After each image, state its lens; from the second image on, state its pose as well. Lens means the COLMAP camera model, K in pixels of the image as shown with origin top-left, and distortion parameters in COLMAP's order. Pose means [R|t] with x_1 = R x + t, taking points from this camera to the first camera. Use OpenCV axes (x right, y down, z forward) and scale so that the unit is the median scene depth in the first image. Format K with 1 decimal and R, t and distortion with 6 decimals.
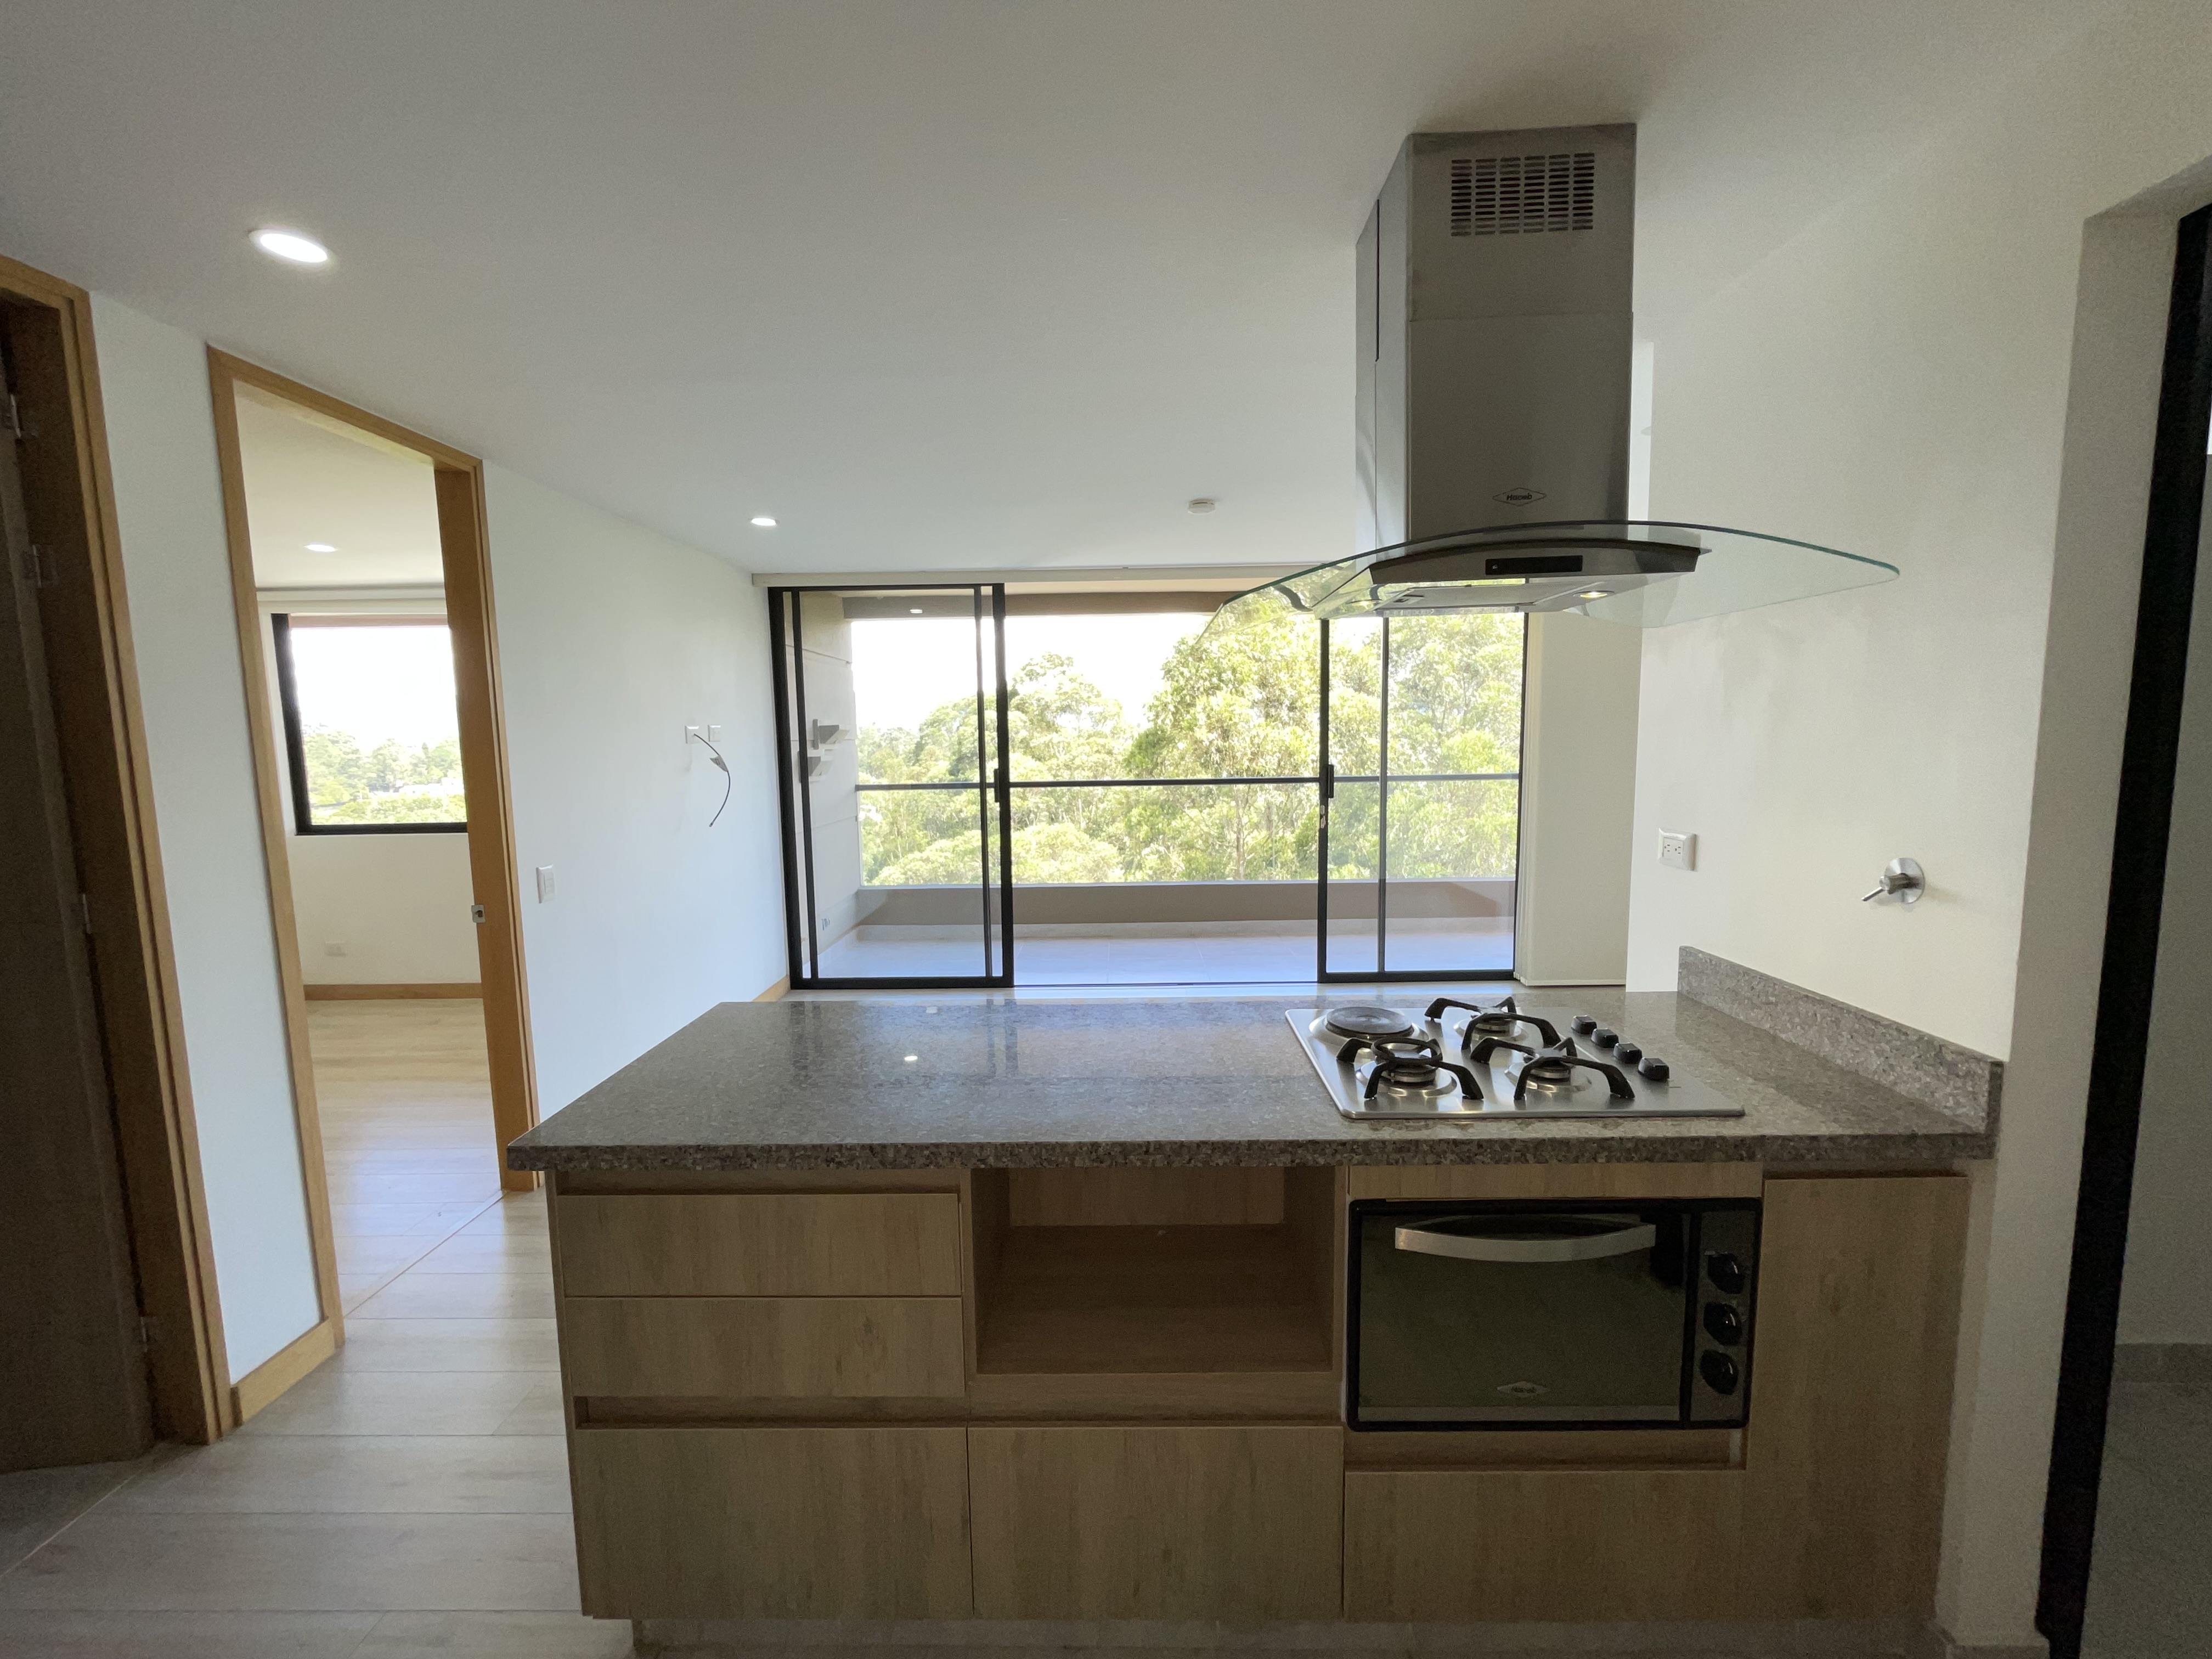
lens RADIAL K [[896.1, 0, 1108.4], [0, 896.1, 827.2], [0, 0, 1]] dist [-0.004392, 0.000405]
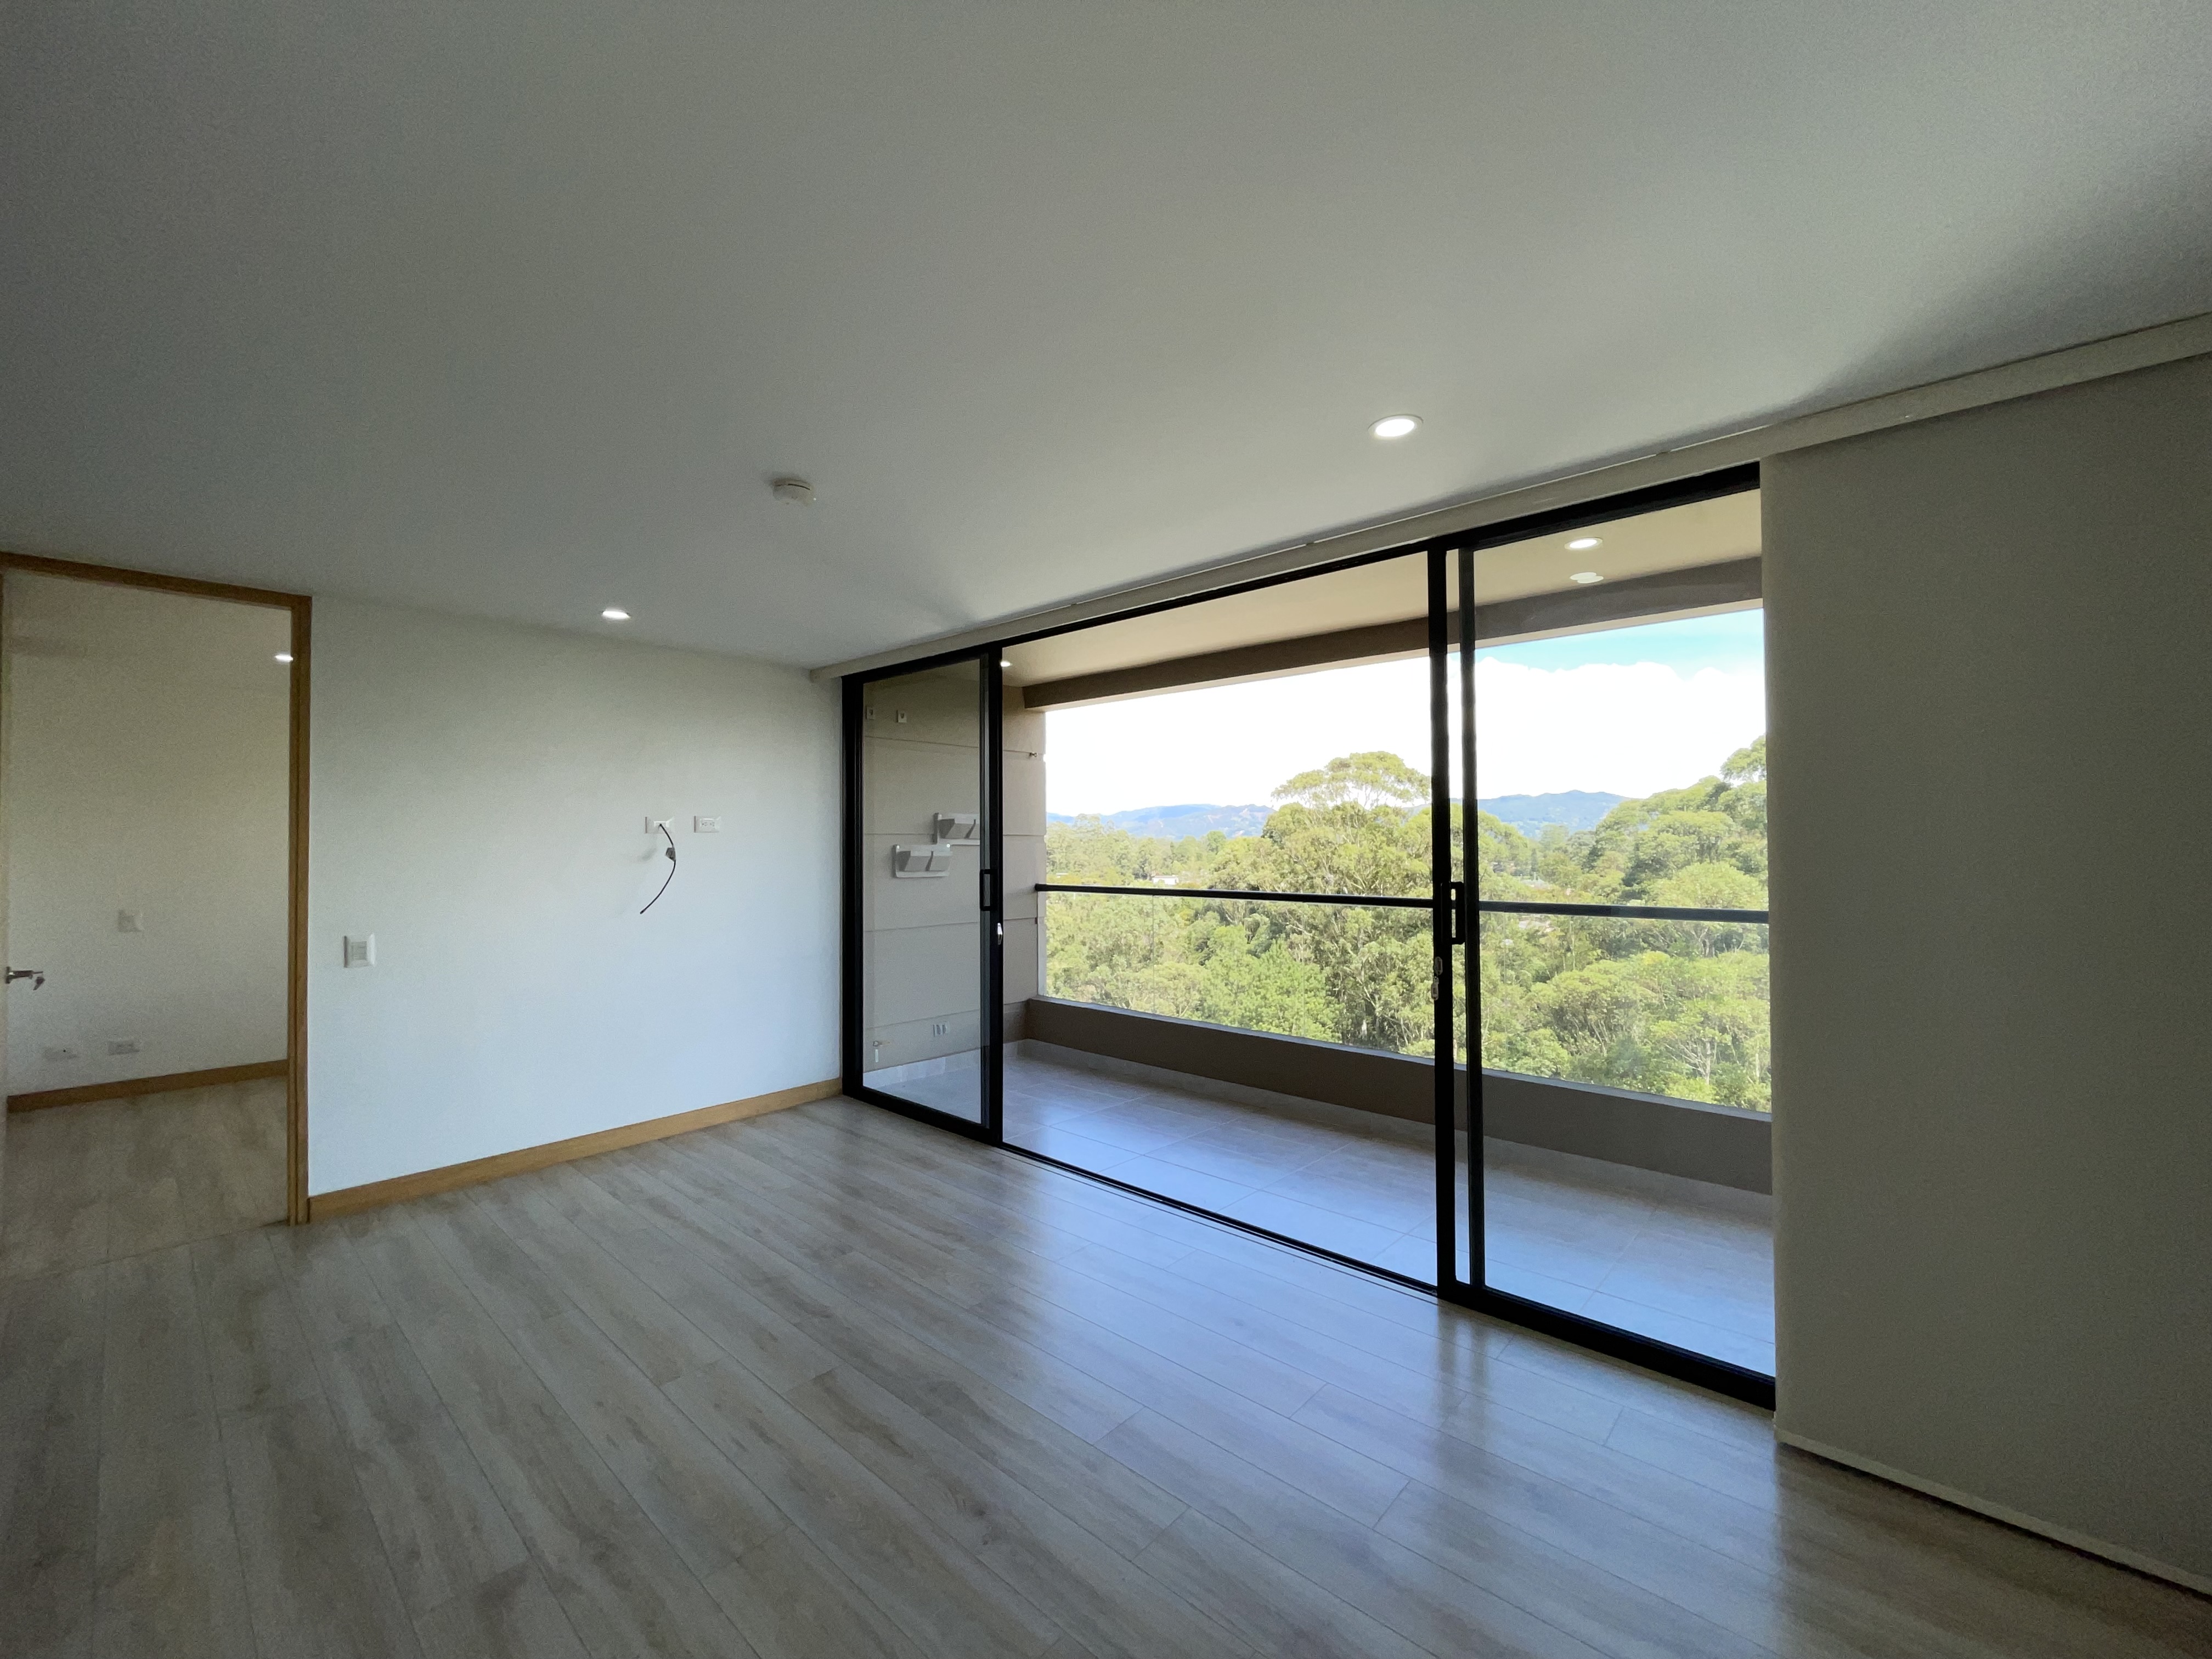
lens RADIAL K [[896.1, 0, 1104.3], [0, 896.1, 829.2], [0, 0, 1]] dist [-0.004392, 0.000405]
pose [[0.744992, 0.001269, -0.667072, 1.652856], [-0.076143, 0.993624, -0.083147, -0.137057], [0.662714, 0.112737, 0.740338, 1.526007]]
